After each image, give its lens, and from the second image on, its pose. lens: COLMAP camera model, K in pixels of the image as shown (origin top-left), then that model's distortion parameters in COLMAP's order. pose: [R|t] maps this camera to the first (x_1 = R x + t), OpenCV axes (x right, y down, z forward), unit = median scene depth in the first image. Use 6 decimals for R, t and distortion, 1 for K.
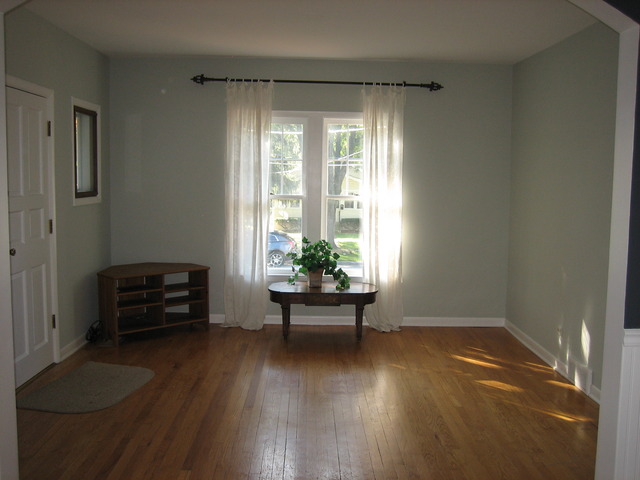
lens RADIAL K [[667.6, 0, 320.0], [0, 667.6, 240.0], [0, 0, 1]] dist [-0.140011, 0.189895]
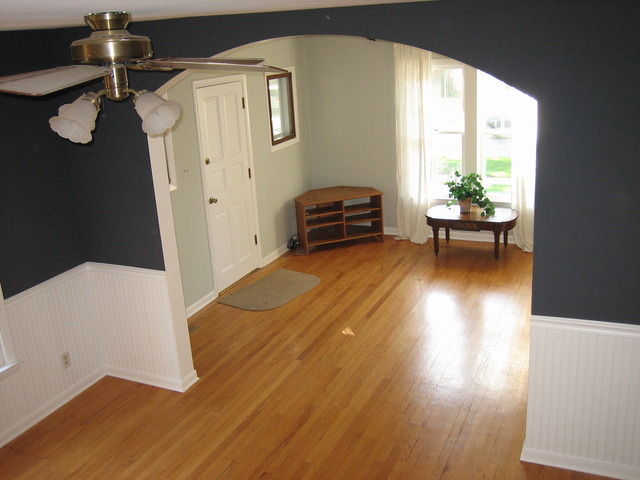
lens RADIAL K [[667.6, 0, 320.0], [0, 667.6, 240.0], [0, 0, 1]] dist [-0.140011, 0.189895]
pose [[0.901603, 0.059497, -0.428454, 0.272498], [0.033929, 0.977717, 0.207167, -0.137434], [0.431233, -0.201320, 0.879494, -0.168377]]
